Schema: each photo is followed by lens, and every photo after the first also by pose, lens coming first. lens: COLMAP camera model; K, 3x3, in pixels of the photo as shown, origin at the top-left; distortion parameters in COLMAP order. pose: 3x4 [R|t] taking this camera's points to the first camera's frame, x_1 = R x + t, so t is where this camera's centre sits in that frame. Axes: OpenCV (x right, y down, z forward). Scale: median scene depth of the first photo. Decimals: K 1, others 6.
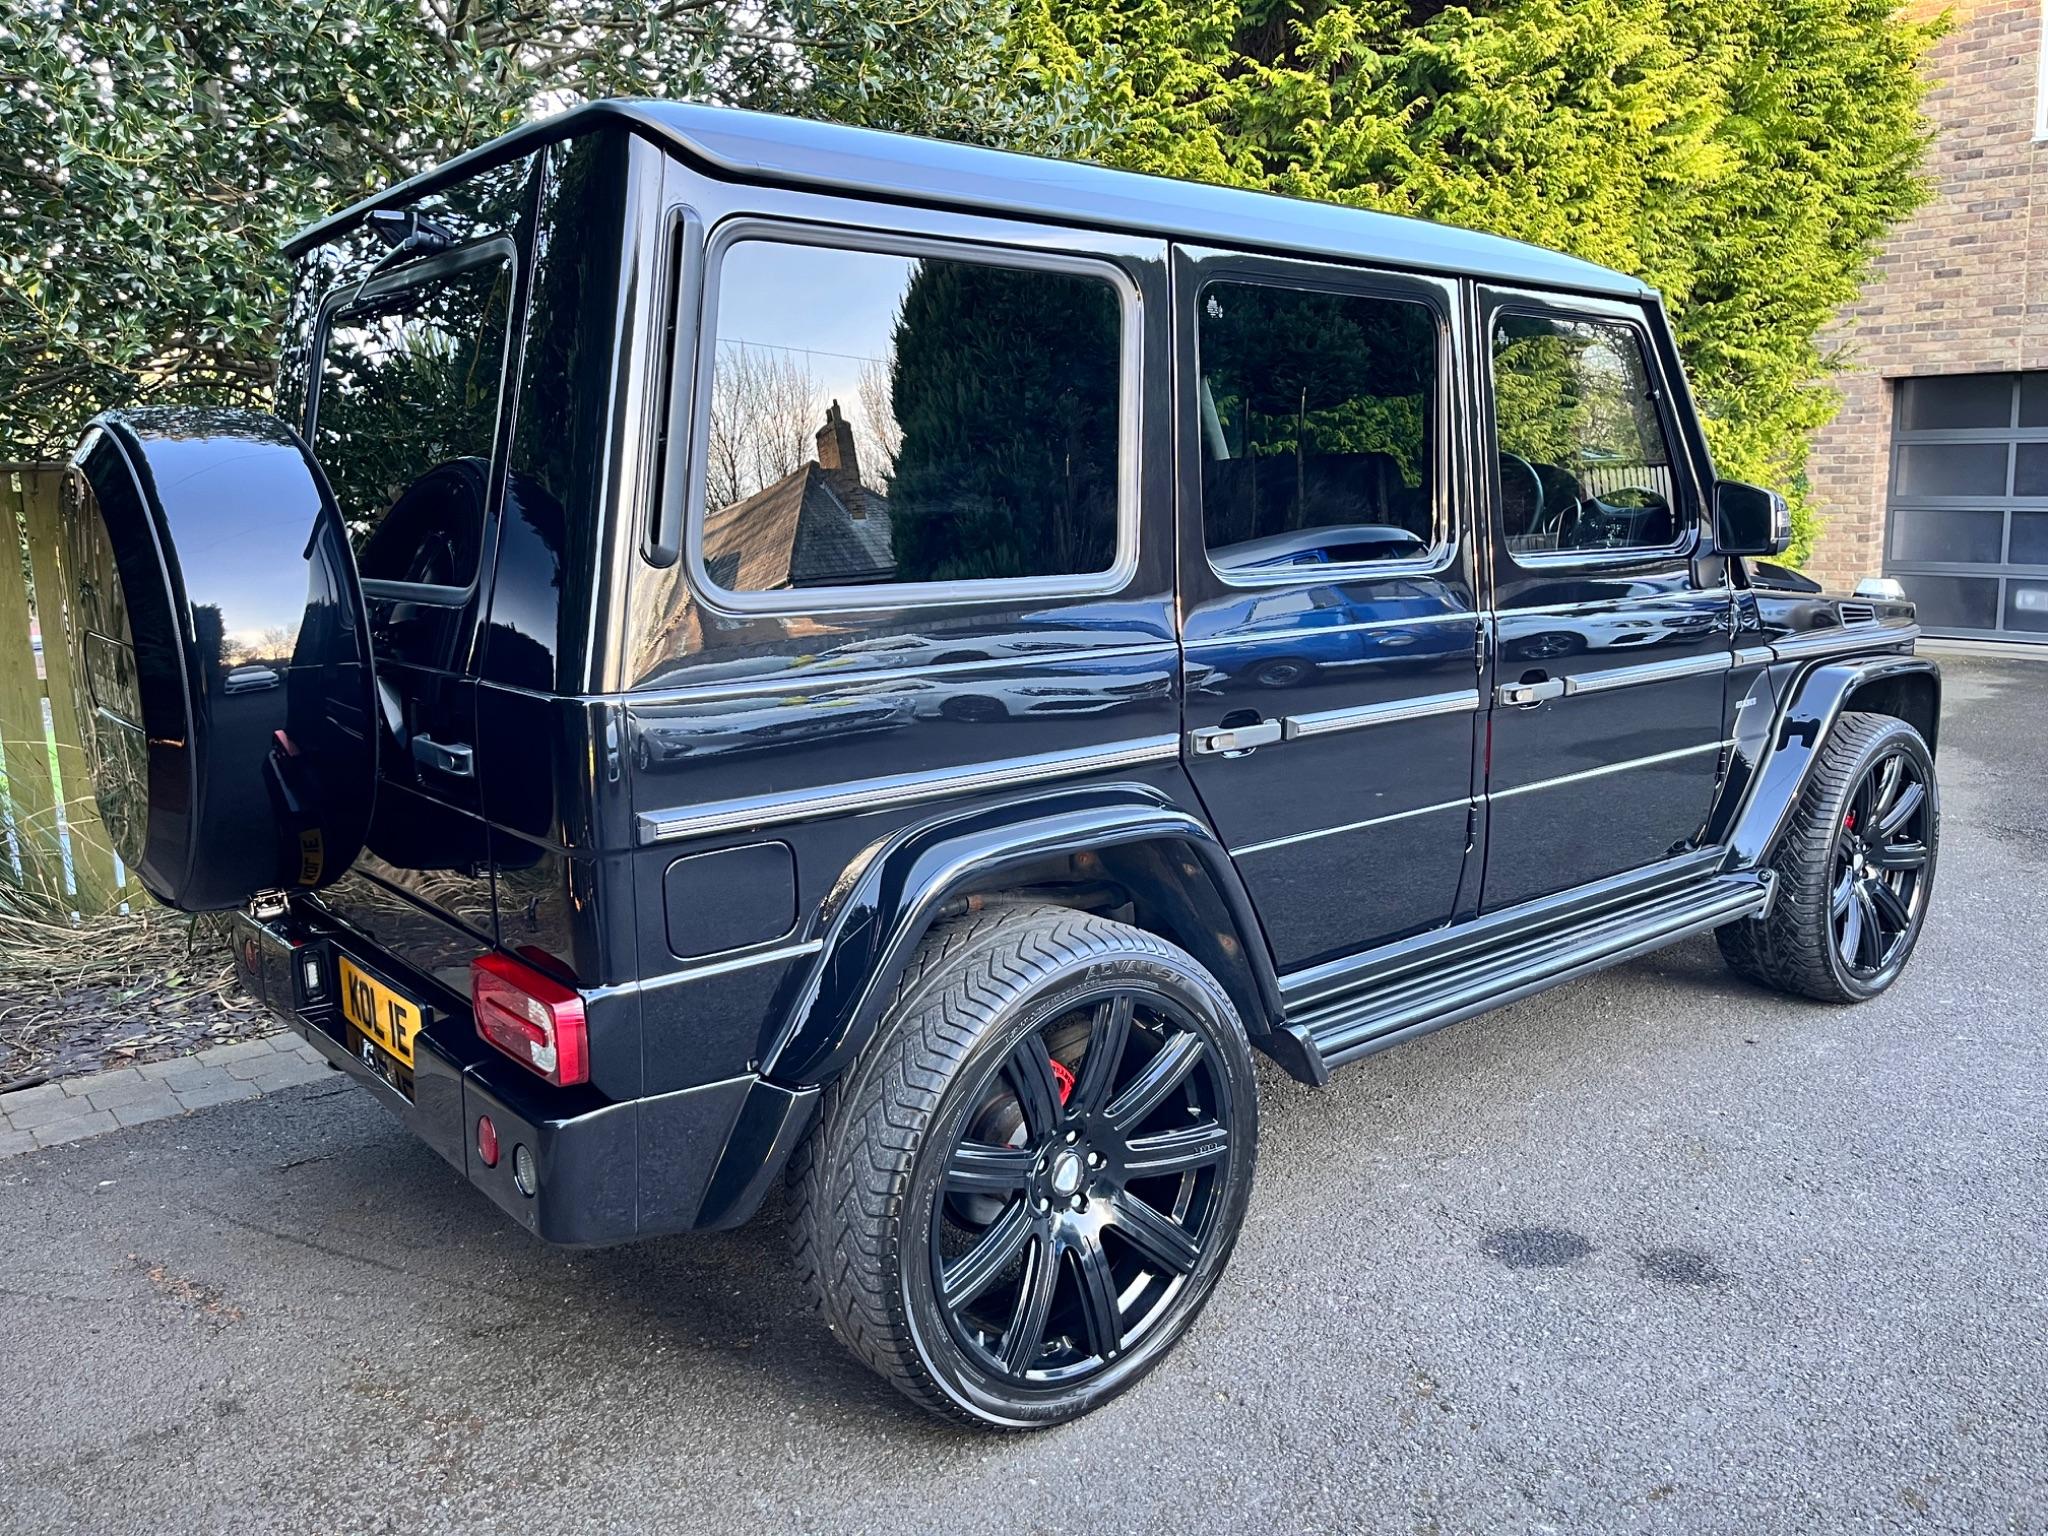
lens RADIAL K [[1546.8, 0, 1034.9], [0, 1546.8, 762.5], [0, 0, 1]] dist [0.076582, -0.116138]
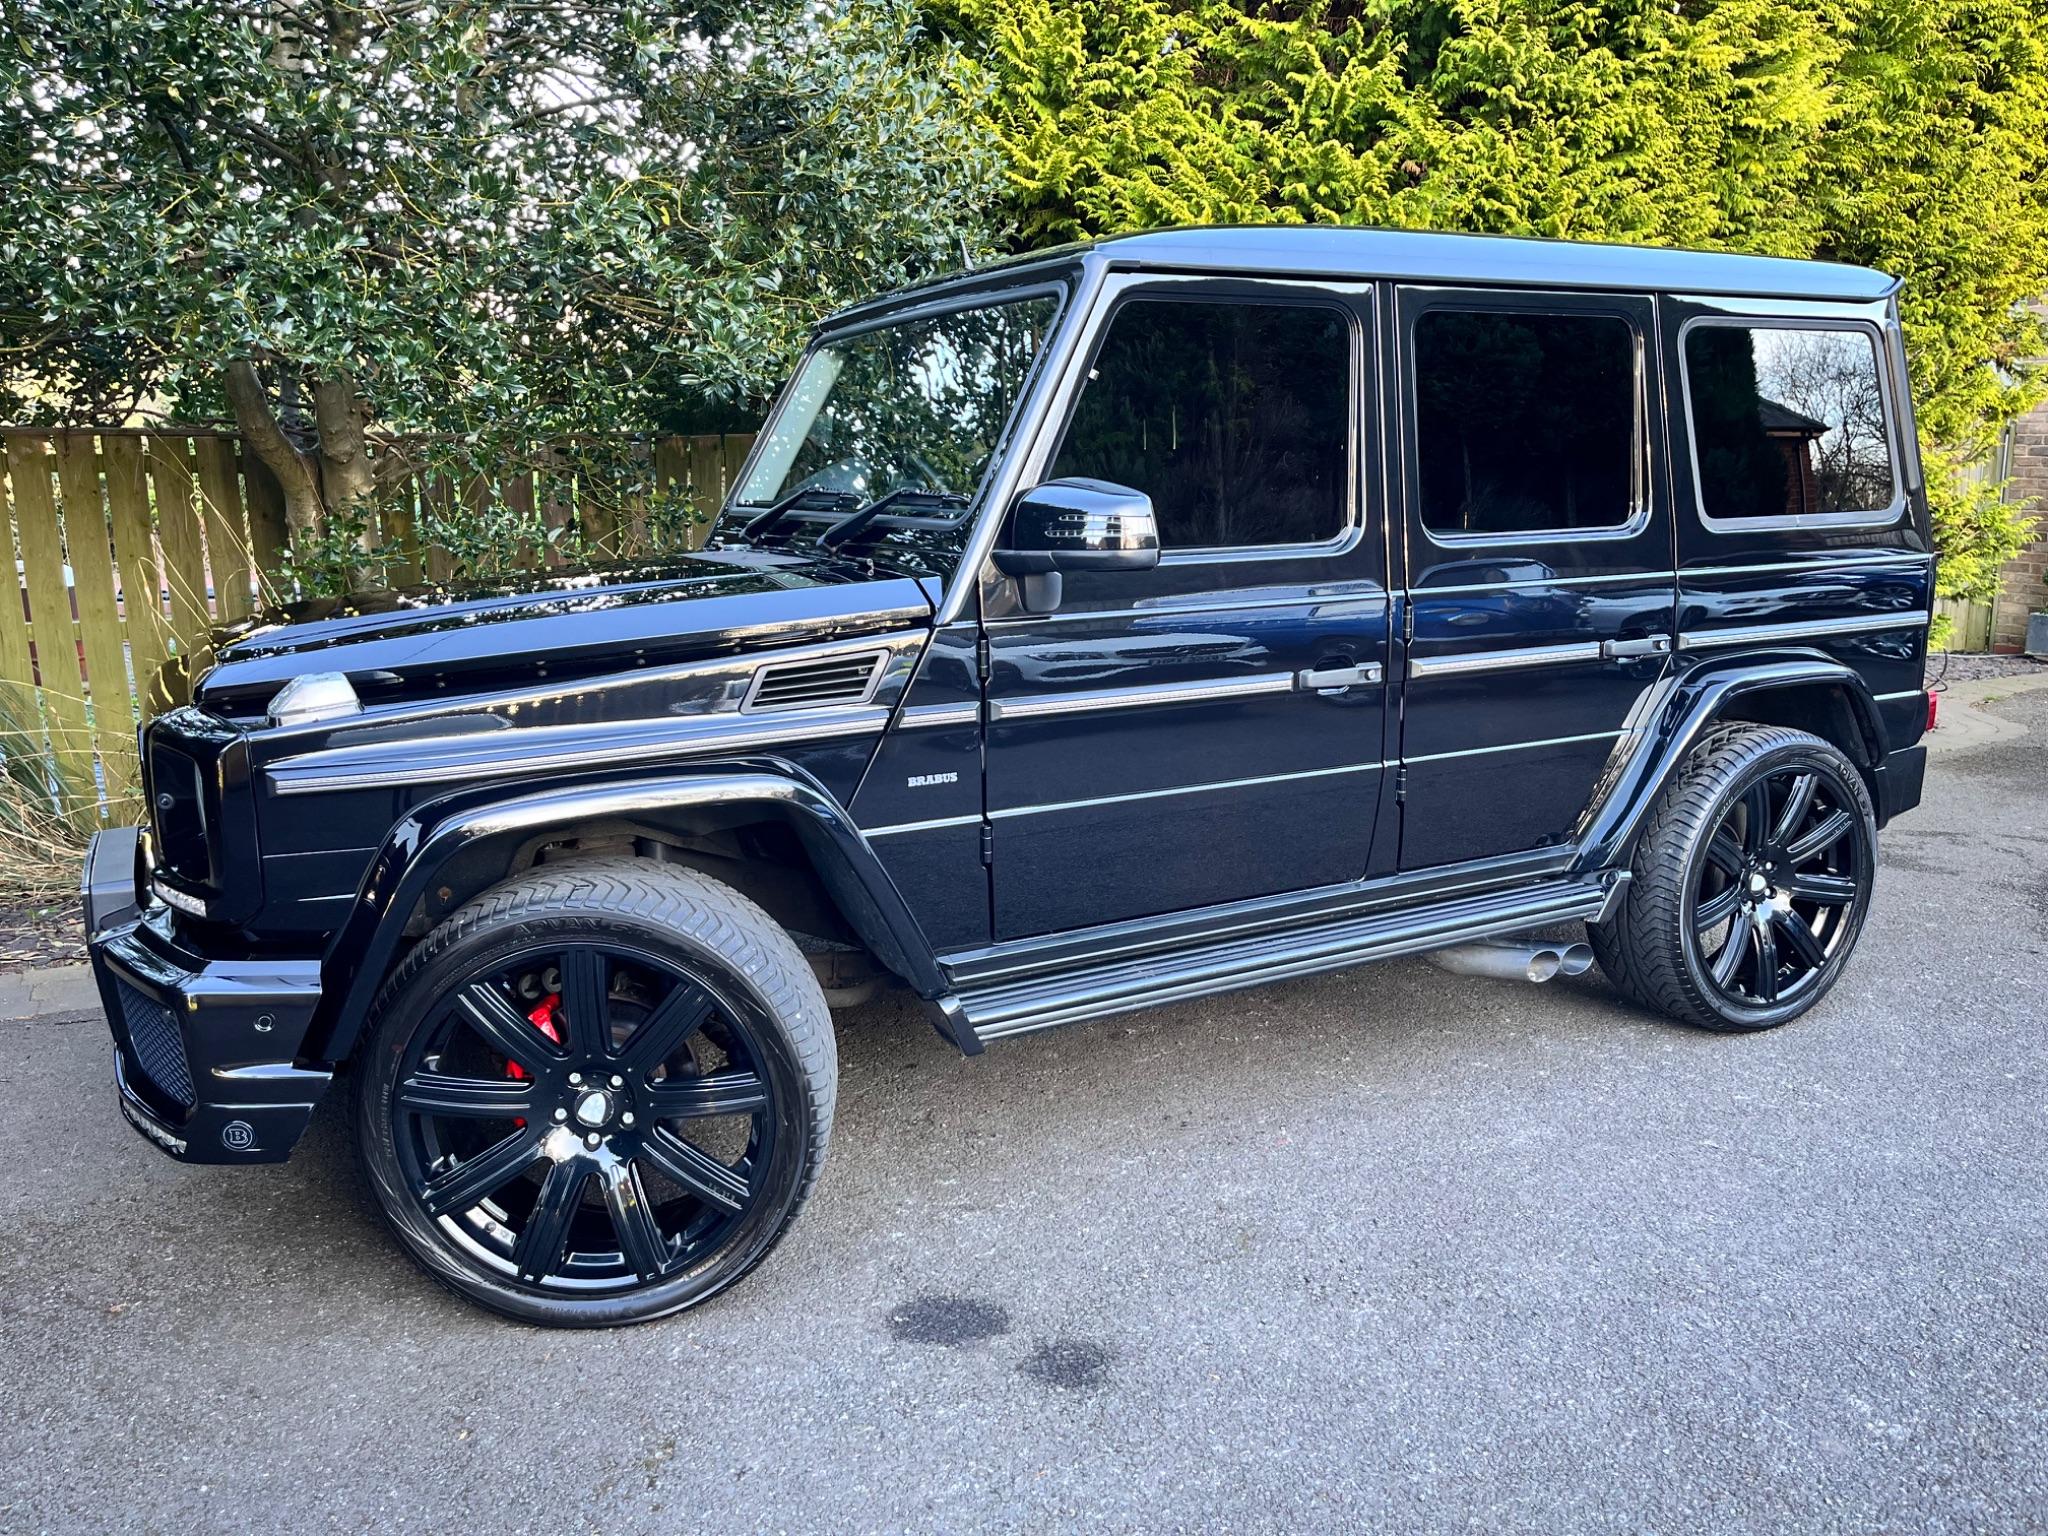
lens RADIAL K [[1547.9, 0, 1033.8], [0, 1547.9, 768.1], [0, 0, 1]] dist [0.074292, -0.114099]
pose [[0.973949, 0.062502, -0.217985, 0.420099], [-0.057582, 0.997924, 0.028858, -0.031457], [0.219336, -0.015554, 0.975525, 0.097055]]
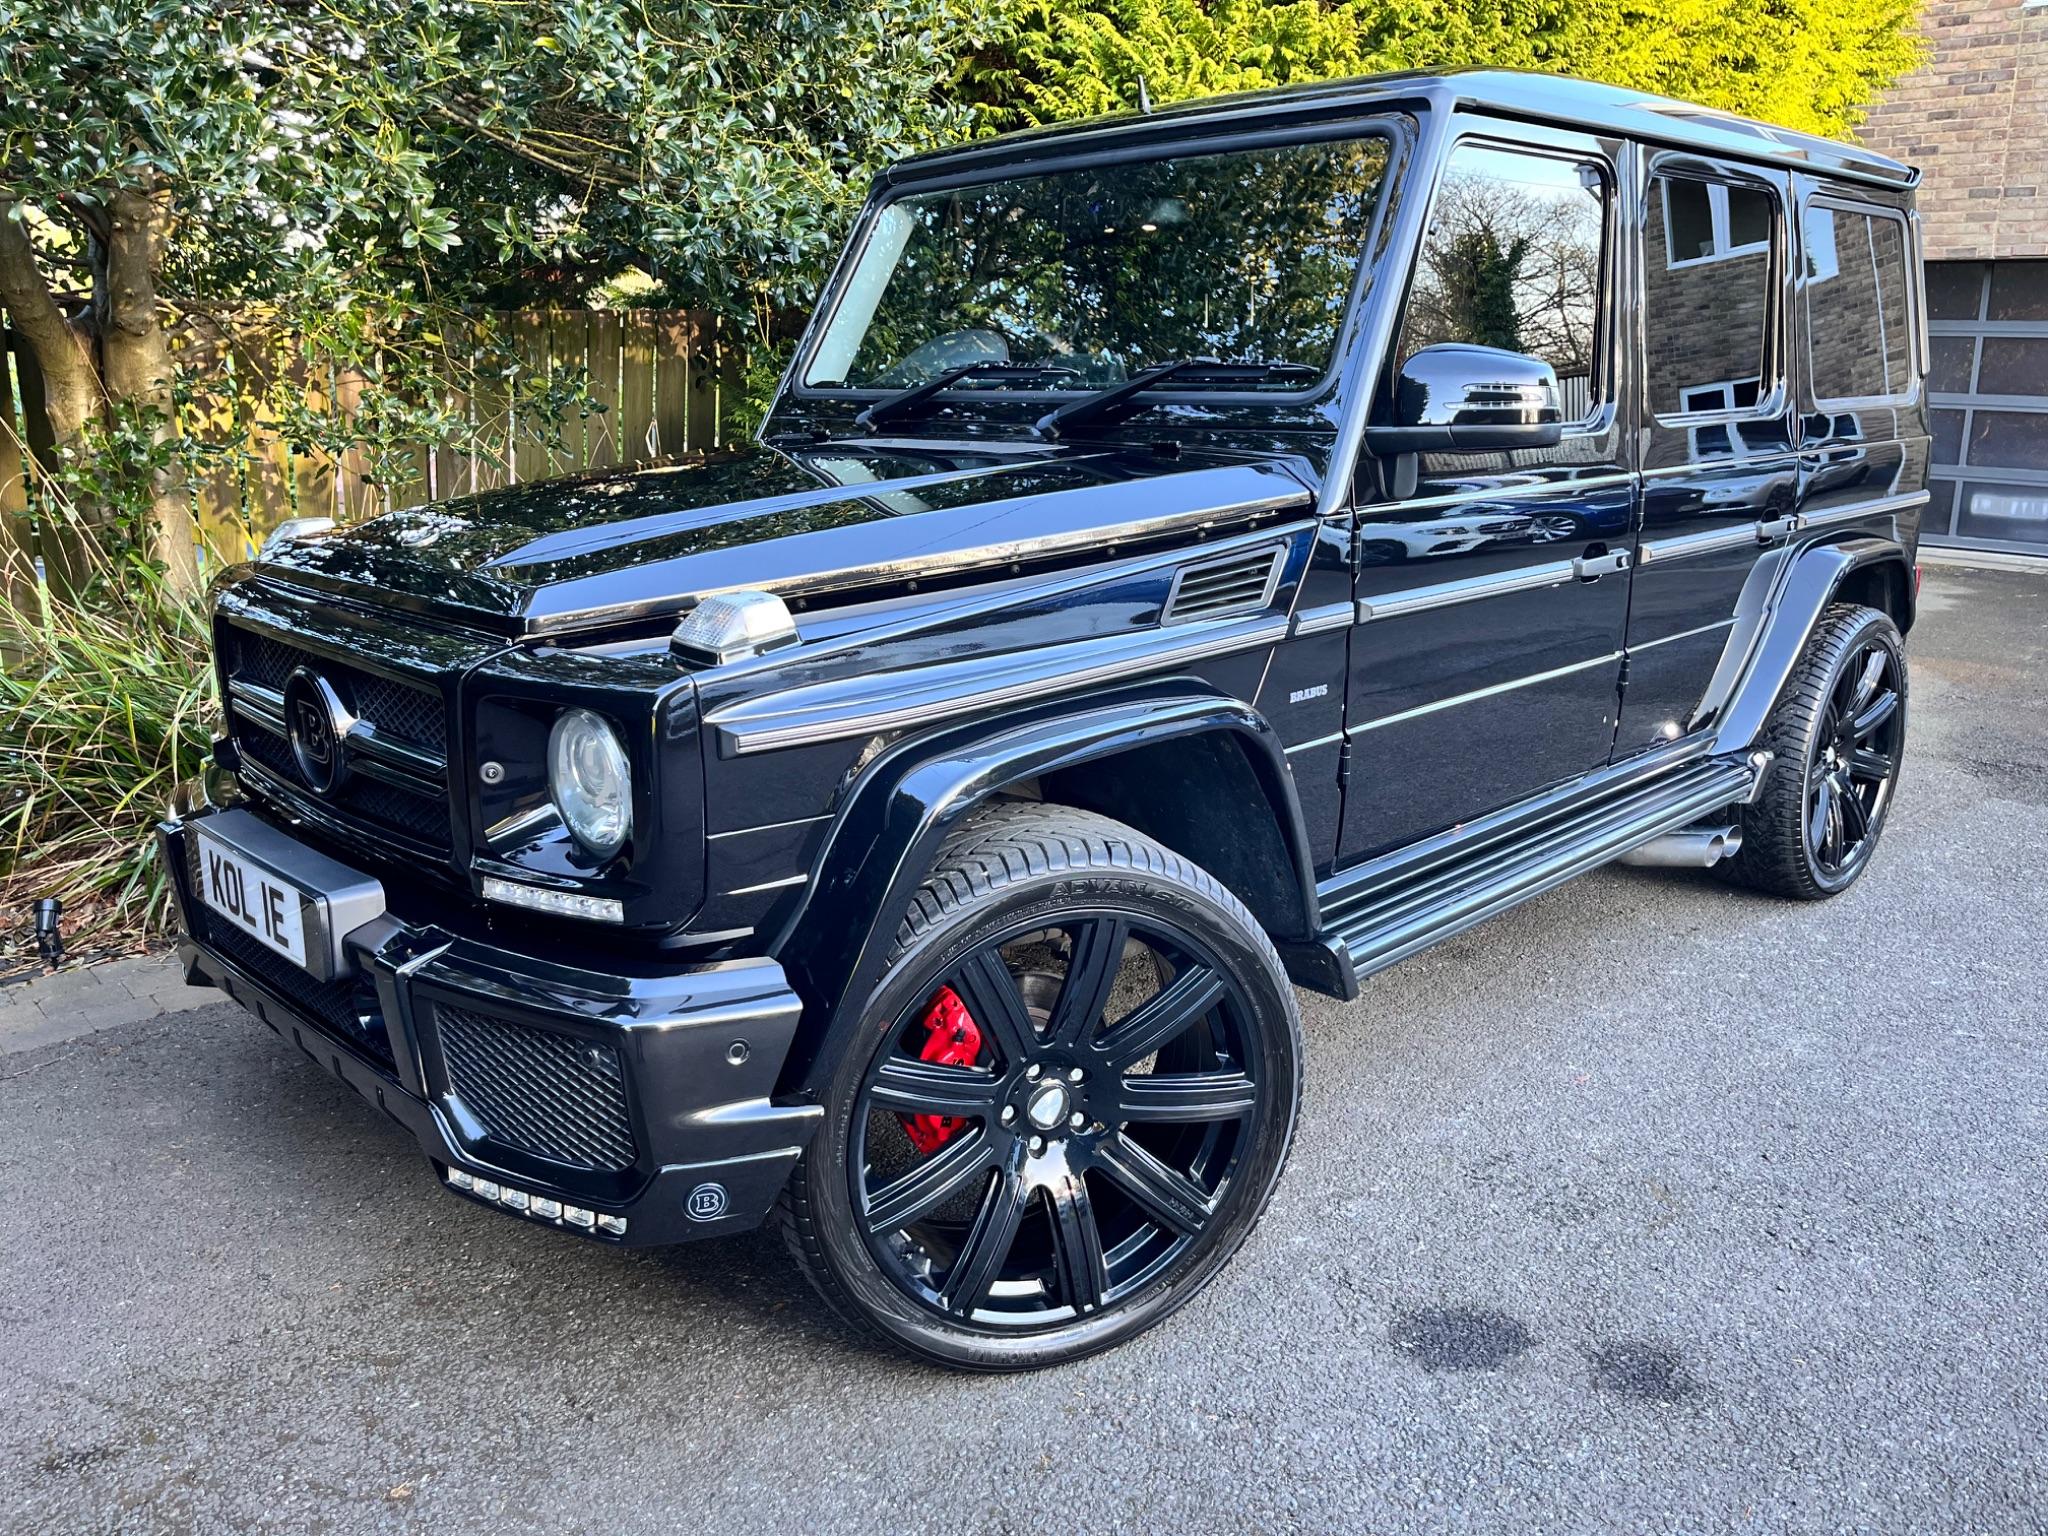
lens RADIAL K [[1545.8, 0, 1029.4], [0, 1545.8, 767.5], [0, 0, 1]] dist [0.076122, -0.114503]
pose [[0.998982, 0.017121, 0.041738, 0.051474], [-0.020383, 0.996664, 0.079026, -0.024551], [-0.040245, -0.079796, 0.995998, 0.193327]]
